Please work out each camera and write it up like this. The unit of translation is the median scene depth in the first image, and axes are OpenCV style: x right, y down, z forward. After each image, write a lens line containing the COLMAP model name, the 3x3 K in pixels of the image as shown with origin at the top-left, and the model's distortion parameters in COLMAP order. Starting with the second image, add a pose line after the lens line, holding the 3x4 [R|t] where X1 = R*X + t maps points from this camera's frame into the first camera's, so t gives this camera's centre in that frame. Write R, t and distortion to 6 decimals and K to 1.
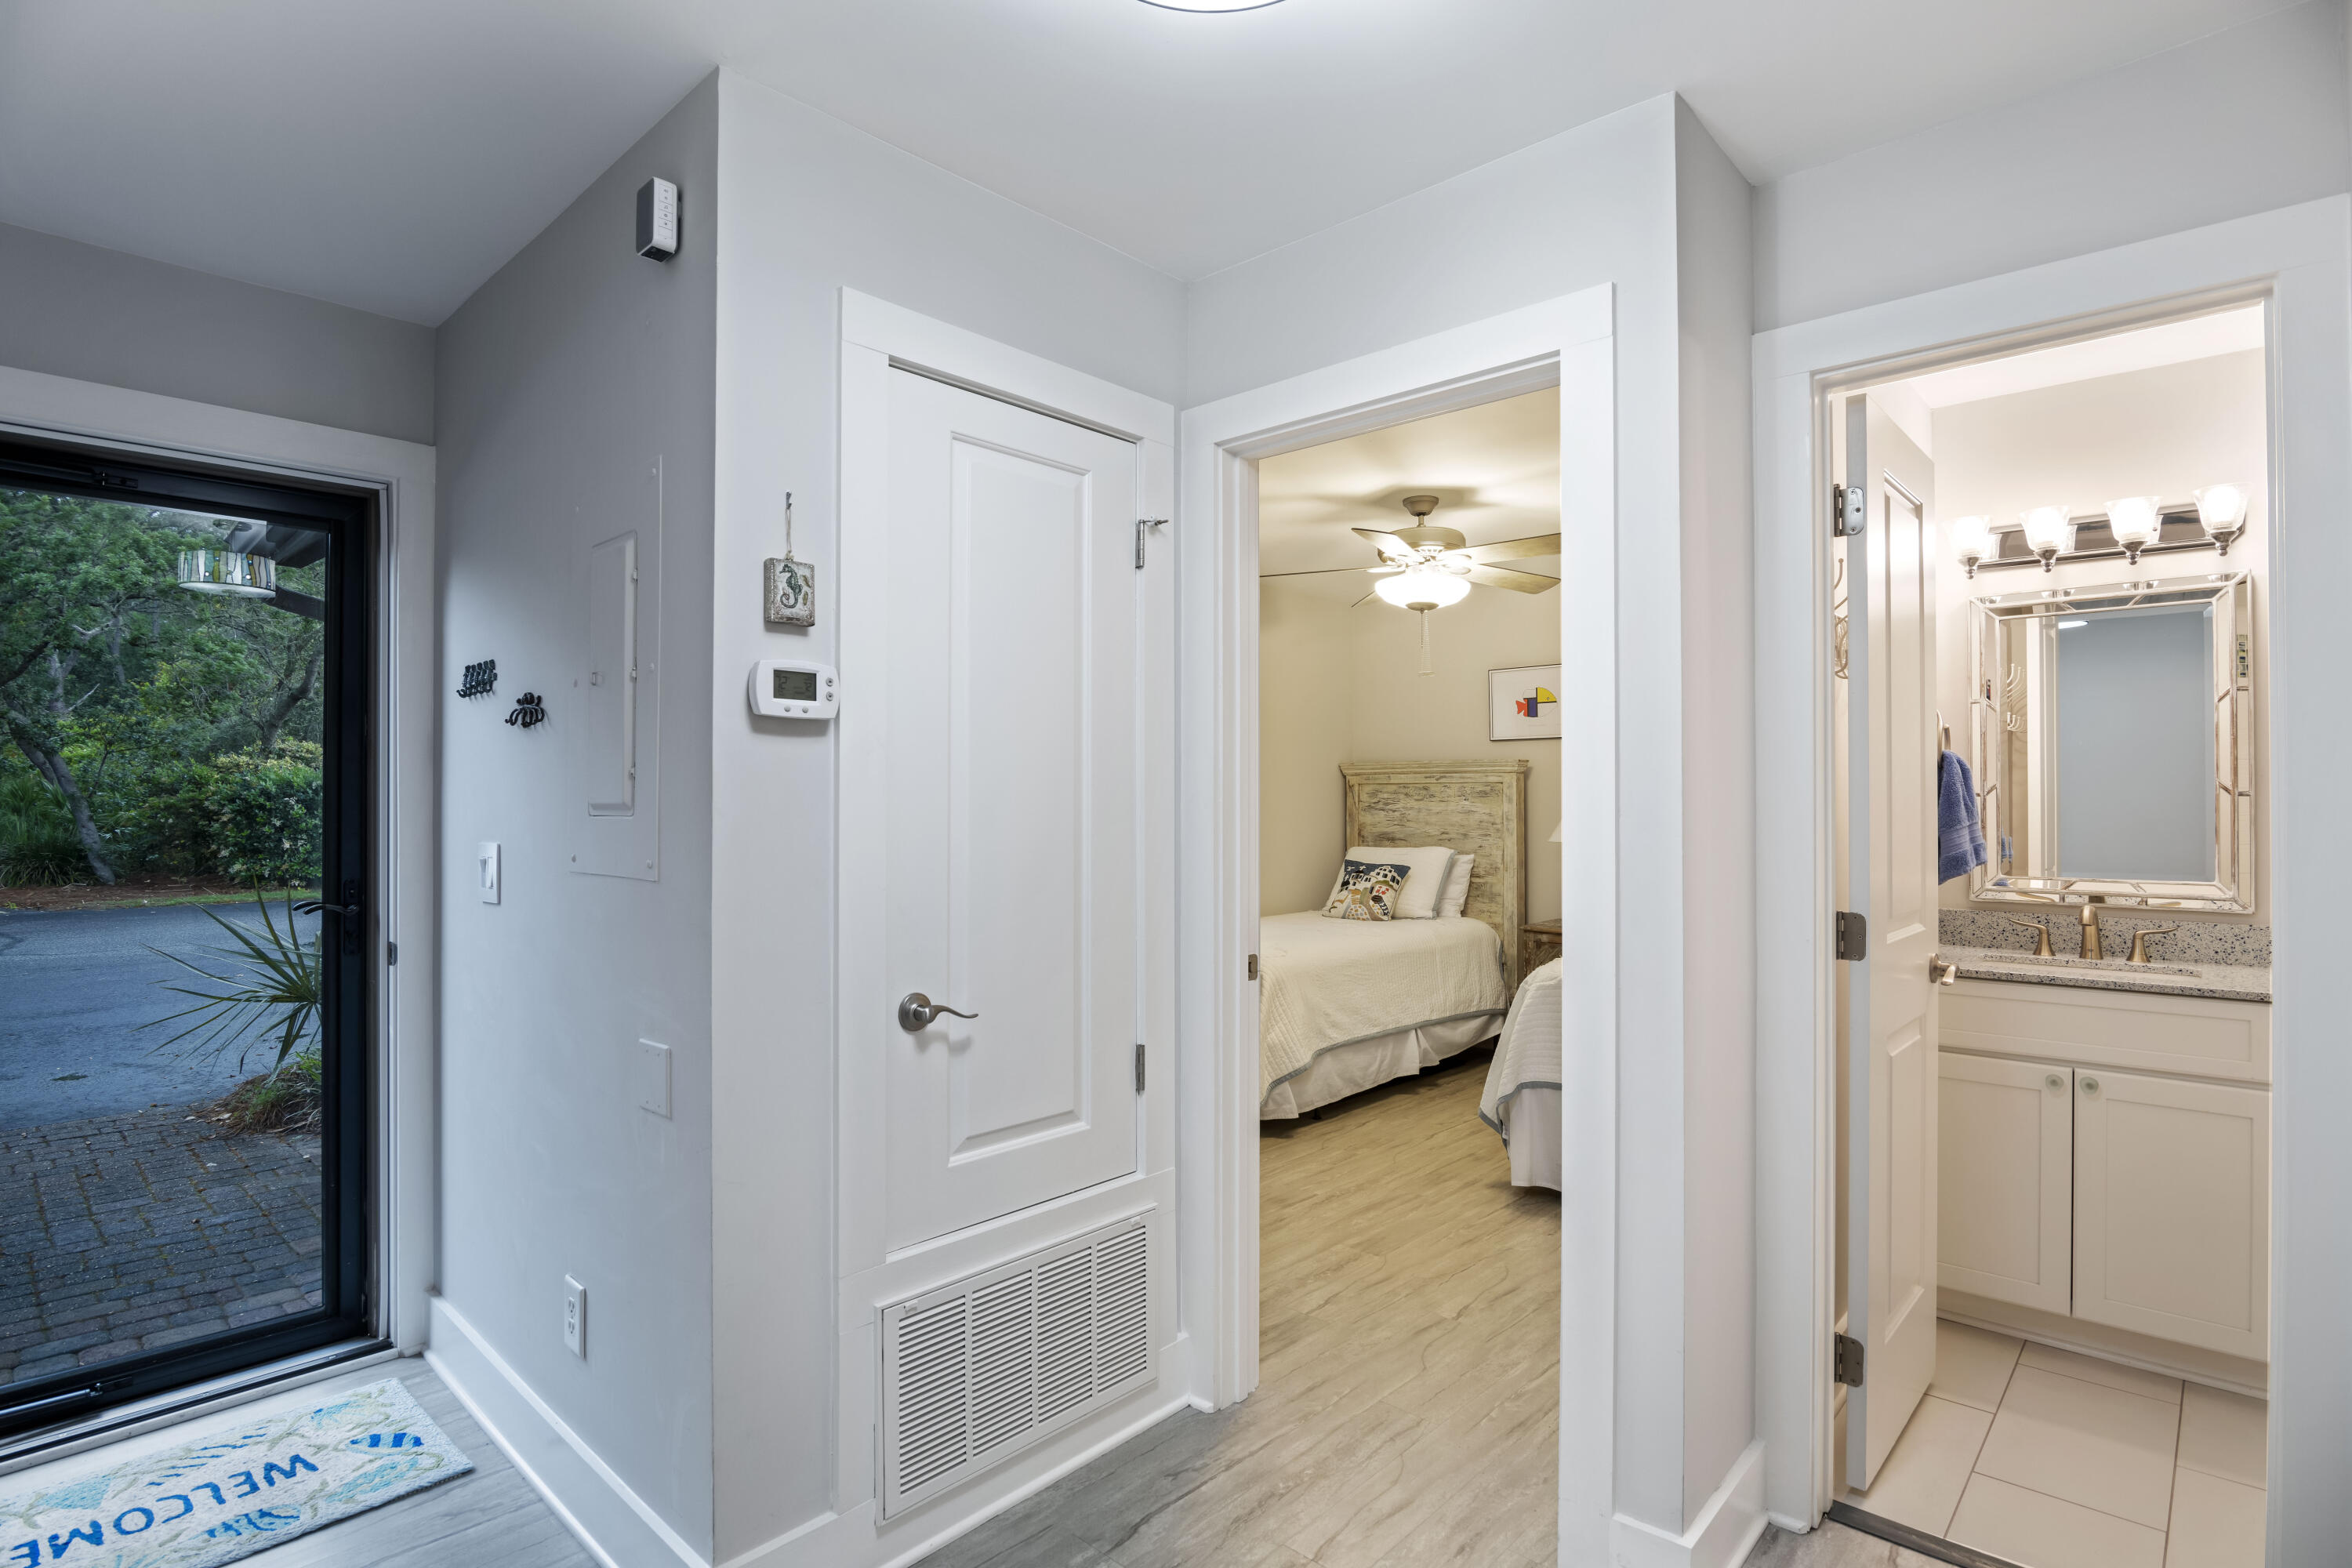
lens RADIAL K [[1172.9, 0, 1176.3], [0, 1172.9, 788.1], [0, 0, 1]] dist [-0.027140, -0.000641]
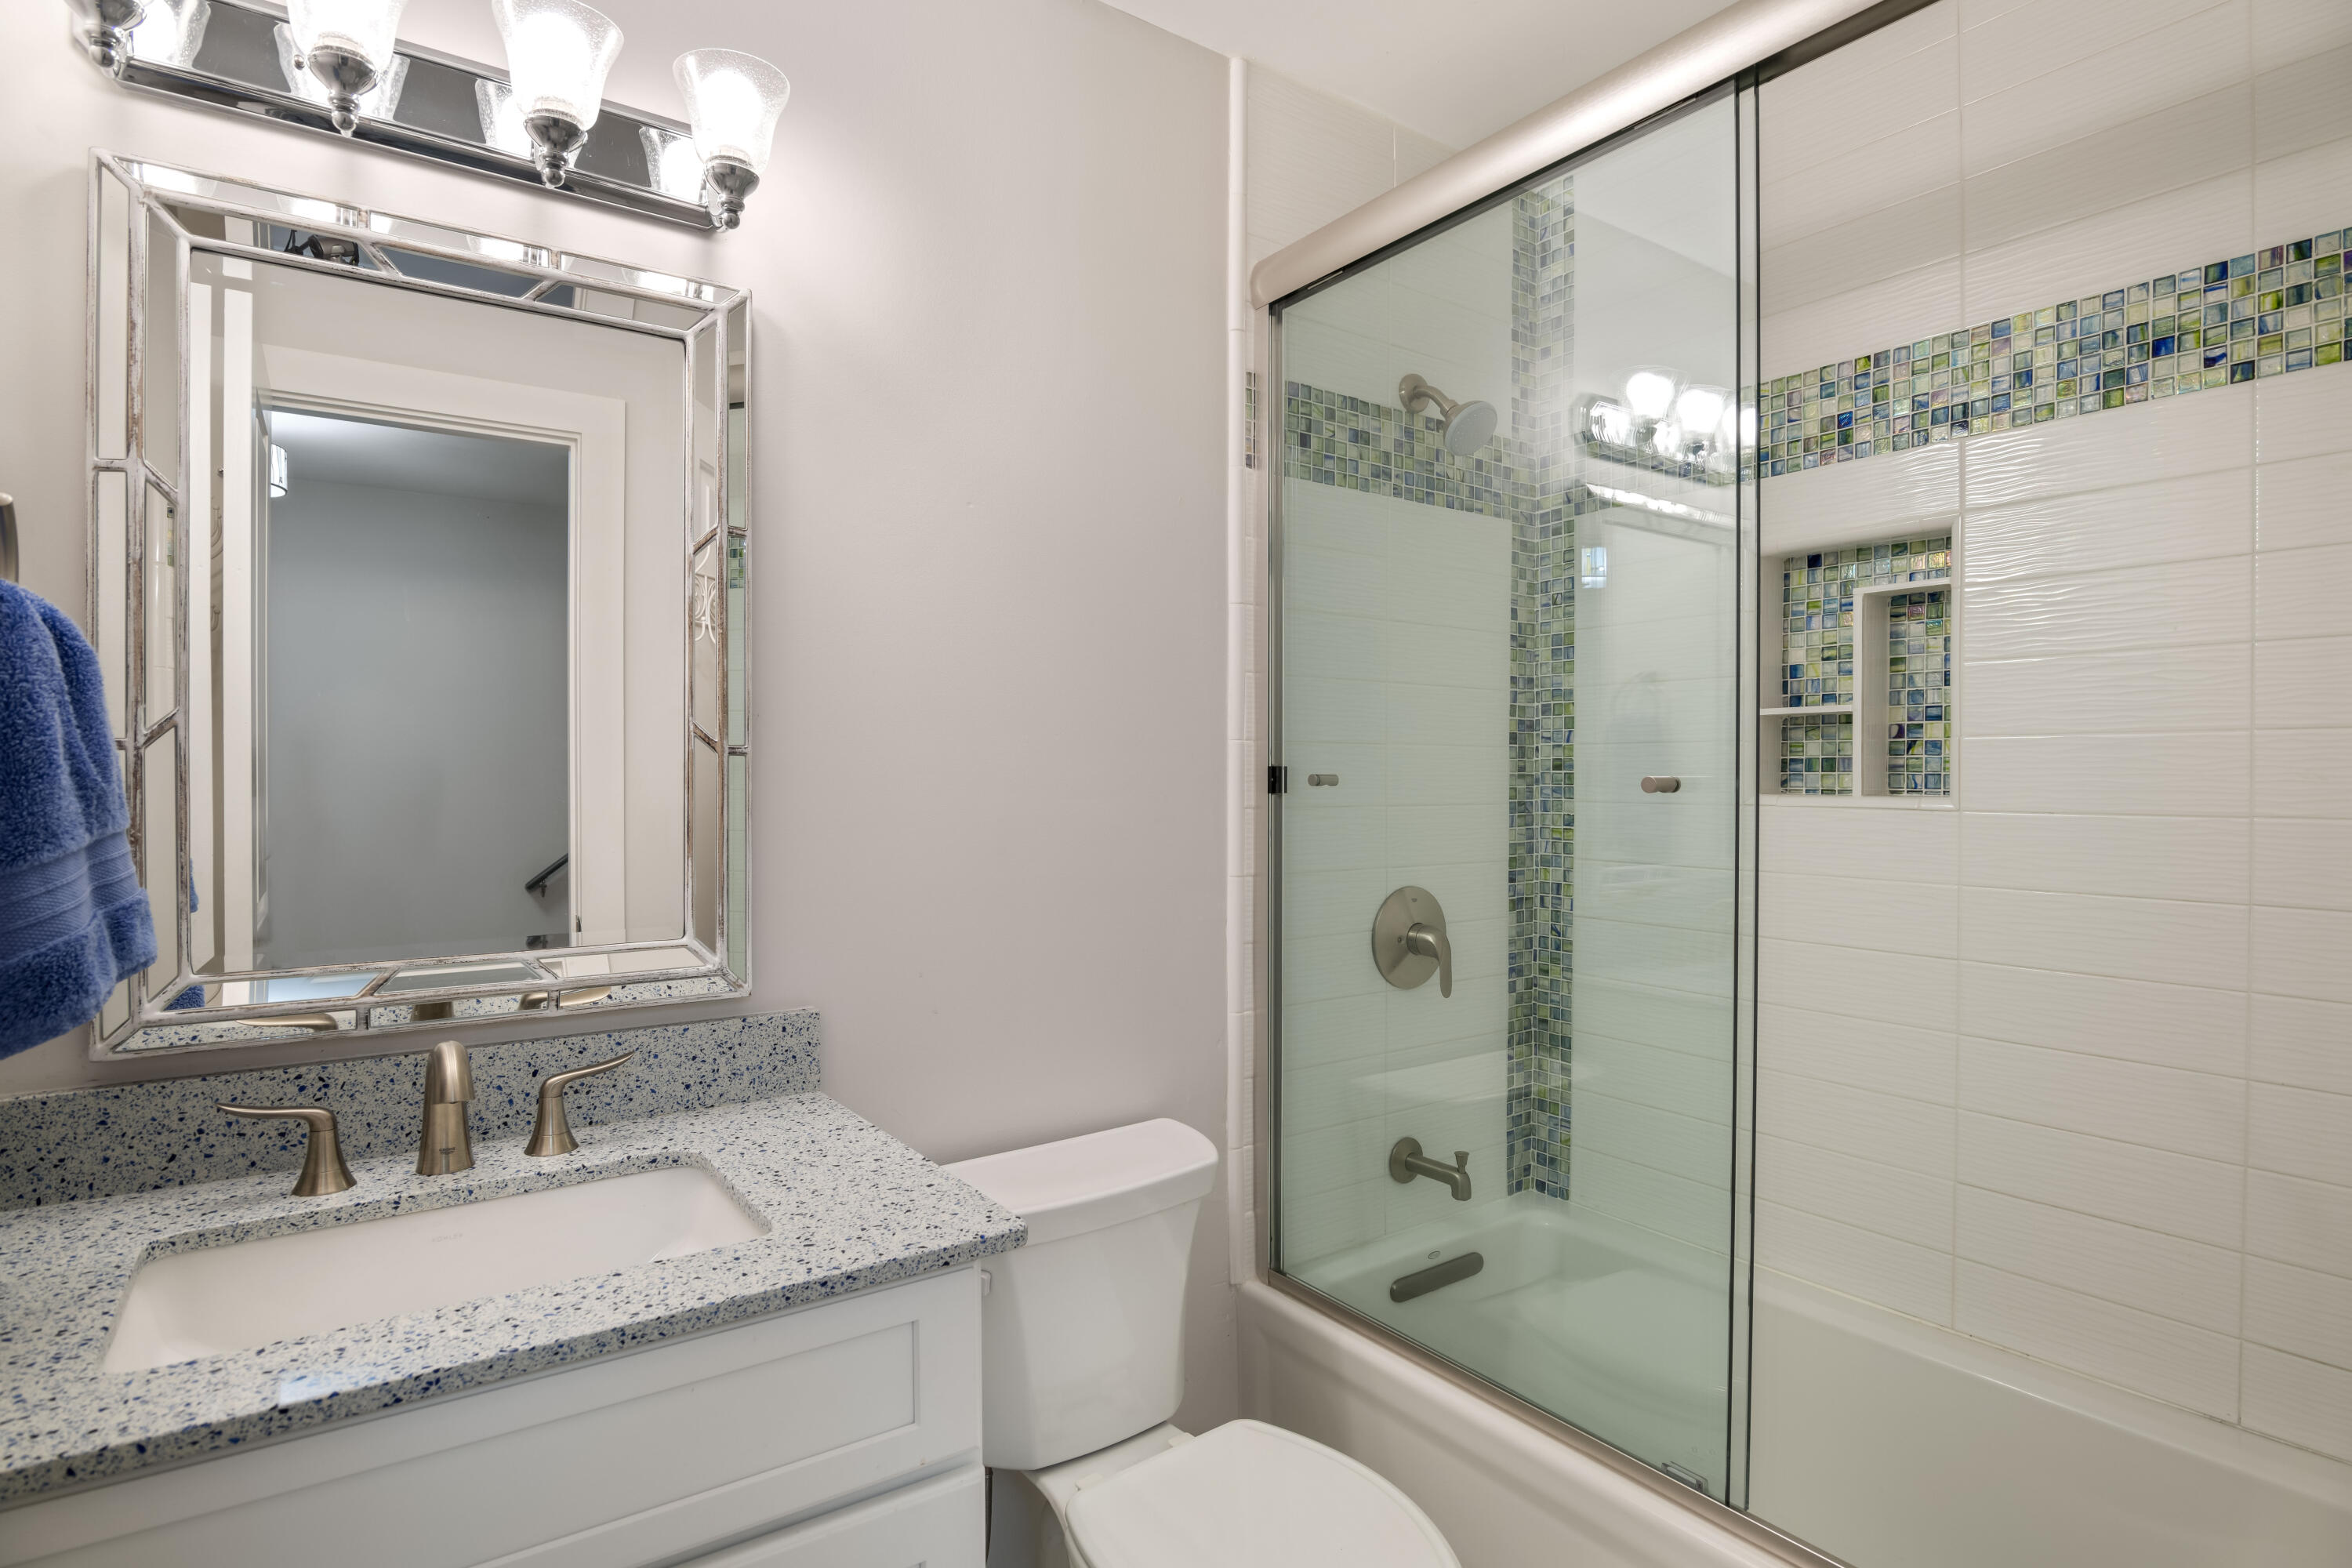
lens RADIAL K [[1172.9, 0, 1184.4], [0, 1172.9, 778.6], [0, 0, 1]] dist [-0.027140, -0.000641]
pose [[0.199183, -0.006338, 0.979942, 0.231629], [-0.013397, 0.999868, 0.009190, 0.004578], [-0.979871, -0.014959, 0.199072, 0.340645]]
